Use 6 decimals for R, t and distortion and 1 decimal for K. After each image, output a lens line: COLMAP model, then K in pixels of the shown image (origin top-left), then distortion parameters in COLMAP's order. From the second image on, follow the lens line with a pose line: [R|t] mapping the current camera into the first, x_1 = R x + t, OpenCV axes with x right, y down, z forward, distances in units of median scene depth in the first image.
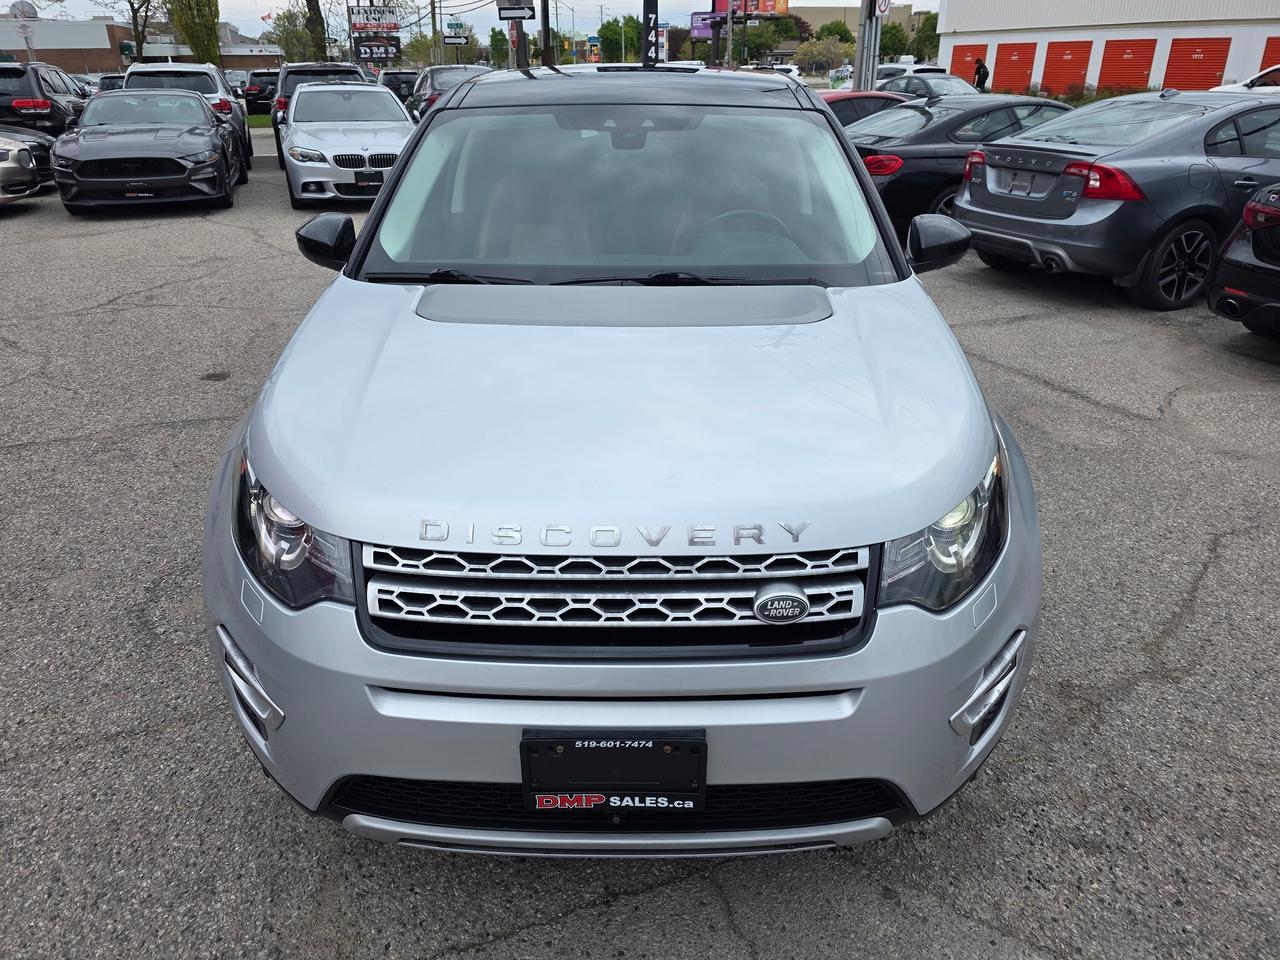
lens RADIAL K [[871.0, 0, 627.2], [0, 871.0, 459.7], [0, 0, 1]] dist [0.057210, -0.054265]
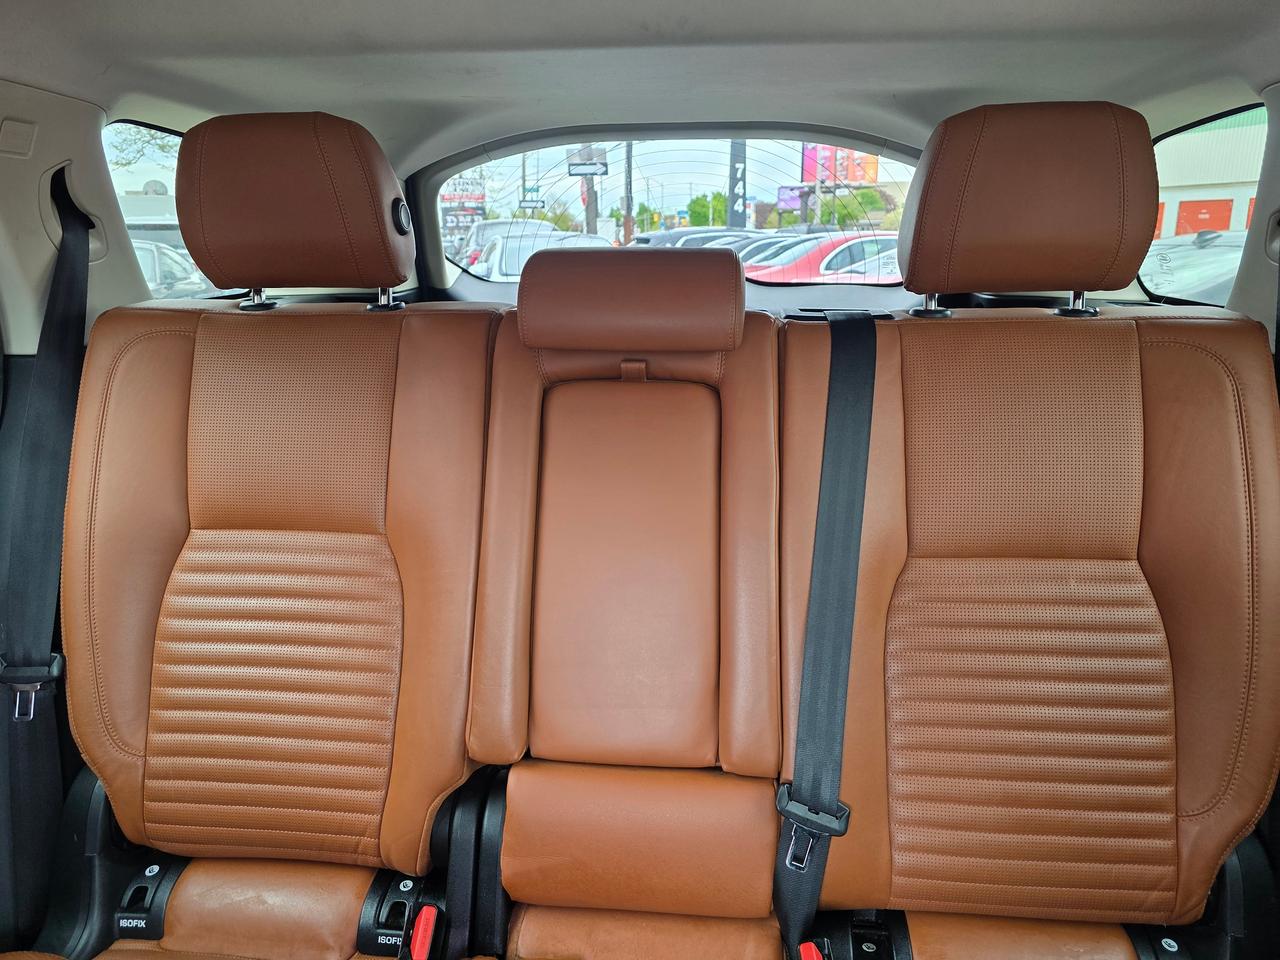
lens RADIAL K [[871.0, 0, 641.9], [0, 871.0, 477.3], [0, 0, 1]] dist [0.057210, -0.054265]
pose [[0.996722, 0.016650, -0.079169, 0.055165], [-0.028681, 0.987757, -0.153343, -0.603158], [0.075646, 0.155111, 0.984997, 1.722902]]
